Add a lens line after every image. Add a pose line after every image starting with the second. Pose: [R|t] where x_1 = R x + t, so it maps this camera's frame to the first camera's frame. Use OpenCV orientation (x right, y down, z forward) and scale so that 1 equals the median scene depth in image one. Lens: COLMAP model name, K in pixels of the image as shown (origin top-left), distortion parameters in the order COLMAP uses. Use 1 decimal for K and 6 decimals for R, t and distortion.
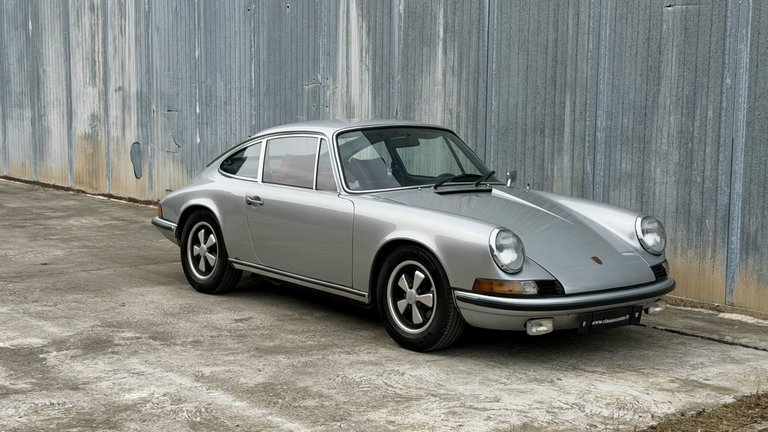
lens RADIAL K [[1160.5, 0, 384.9], [0, 1160.5, 220.4], [0, 0, 1]] dist [0.170365, 0.000000]
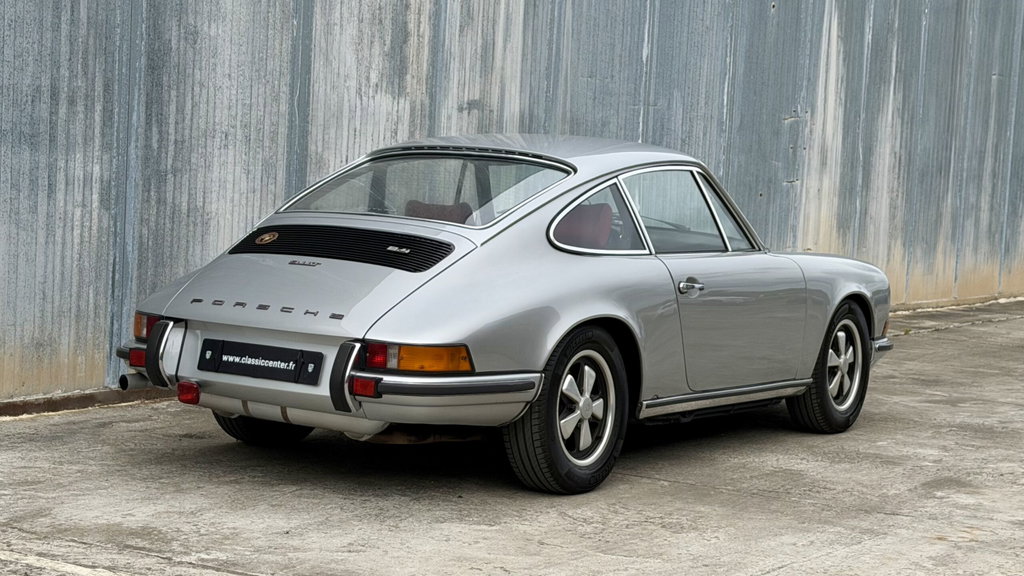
lens RADIAL K [[1946.4, 0, 504.5], [0, 1946.4, 293.8], [0, 0, 1]] dist [0.154634, 0.000000]
pose [[-0.319854, -0.099177, 0.942262, -1.428335], [0.053438, 0.991035, 0.122451, -0.203420], [-0.945959, 0.089519, -0.311686, 1.898394]]
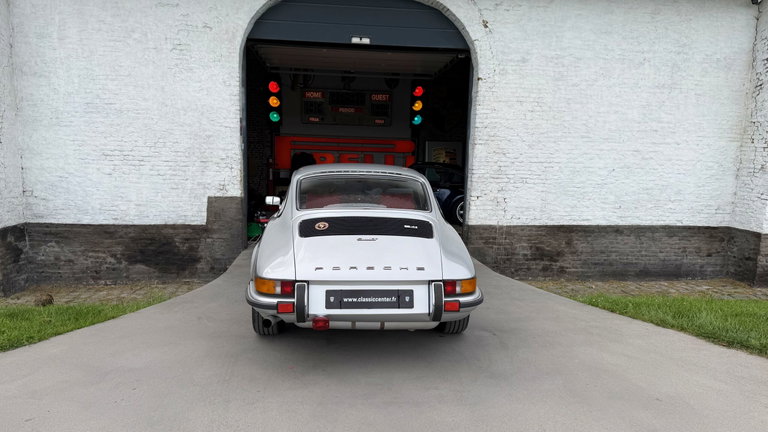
lens RADIAL K [[532.1, 0, 386.8], [0, 532.1, 219.1], [0, 0, 1]] dist [0.047225, -0.074726]
pose [[-0.834878, -0.077135, 0.545004, -0.934212], [0.033311, 0.981237, 0.189904, -0.210567], [-0.549427, 0.176701, -0.816644, 2.022527]]
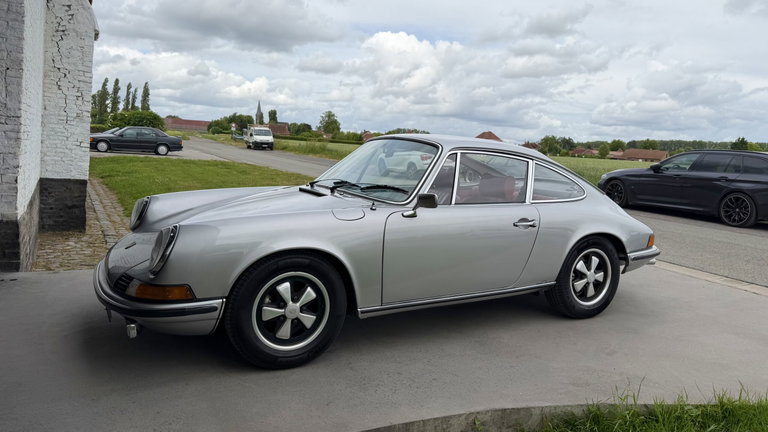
lens RADIAL K [[532.1, 0, 386.3], [0, 532.1, 222.3], [0, 0, 1]] dist [0.047225, -0.074726]
pose [[-0.158693, 0.123020, -0.979634, -0.184204], [-0.165937, 0.974771, 0.149290, -0.156071], [0.973284, 0.186248, -0.134276, 1.632353]]
